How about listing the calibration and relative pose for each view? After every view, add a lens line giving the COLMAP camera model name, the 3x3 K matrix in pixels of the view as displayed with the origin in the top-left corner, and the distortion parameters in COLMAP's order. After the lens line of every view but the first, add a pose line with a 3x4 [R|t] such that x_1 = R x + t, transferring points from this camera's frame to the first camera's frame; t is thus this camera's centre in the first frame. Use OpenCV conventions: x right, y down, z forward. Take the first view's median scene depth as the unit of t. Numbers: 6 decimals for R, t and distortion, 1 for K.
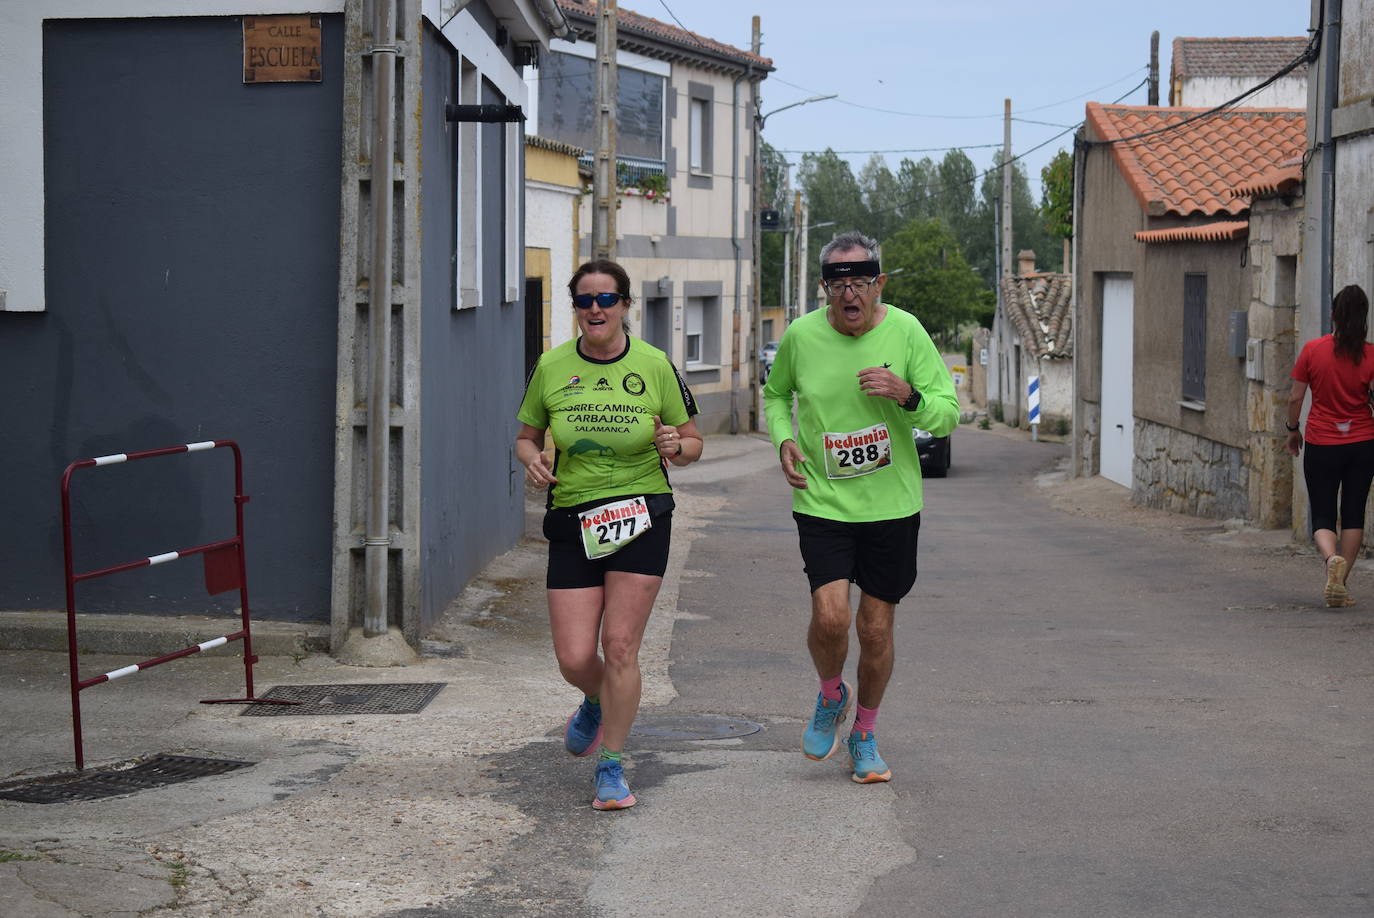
lens RADIAL K [[3353.1, 0, 672.8], [0, 3353.1, 460.9], [0, 0, 1]] dist [0.164210, -0.336441]
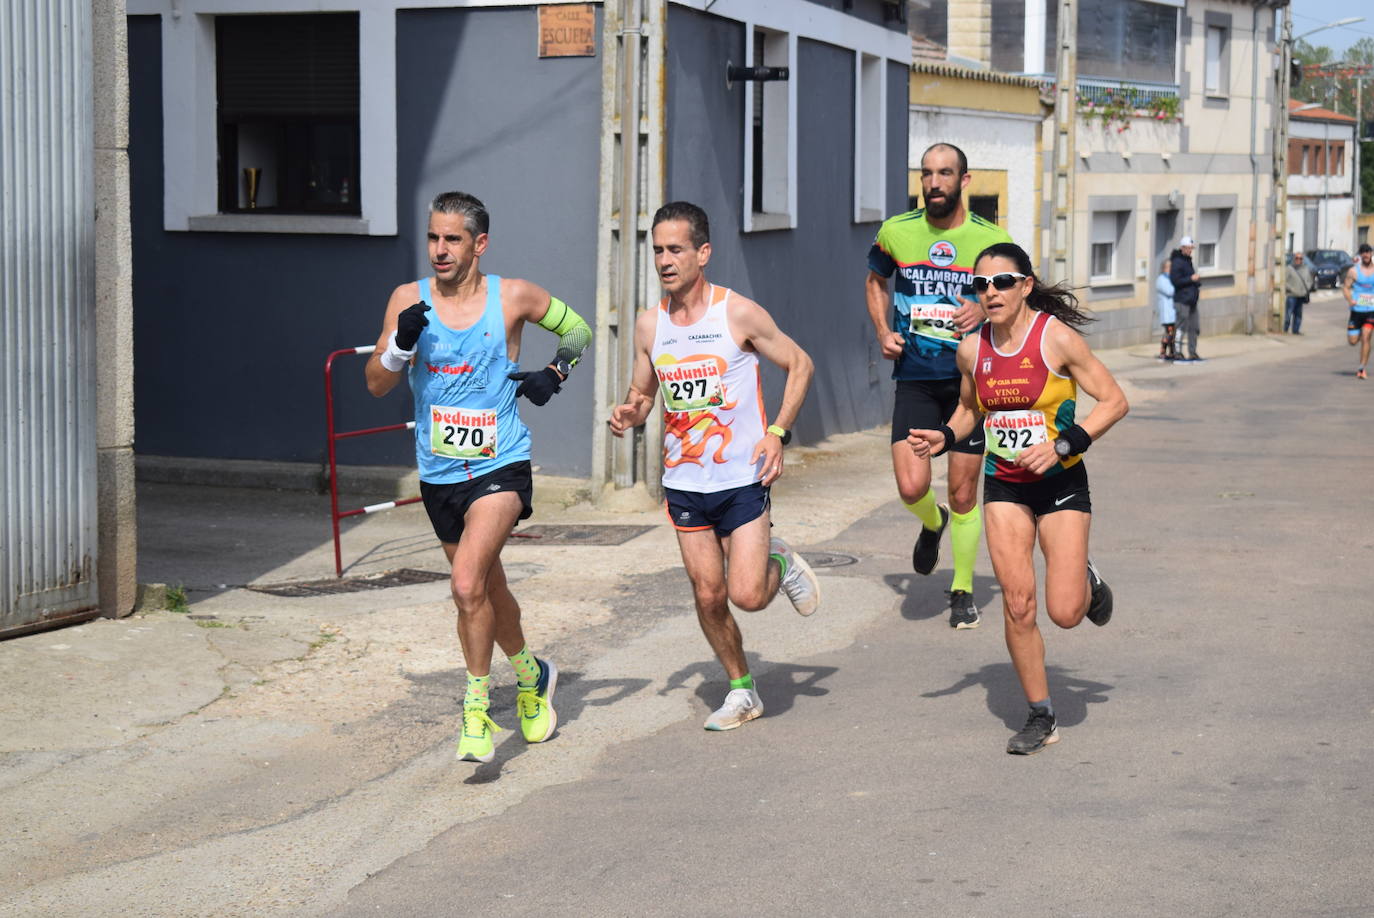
lens RADIAL K [[3204.7, 0, 682.1], [0, 3204.7, 460.0], [0, 0, 1]] dist [0.092873, 0.174233]
pose [[0.977673, 0.015563, -0.209553, 0.093903], [-0.008911, 0.999427, 0.032650, 0.000401], [0.209941, -0.030054, 0.977252, -0.095010]]
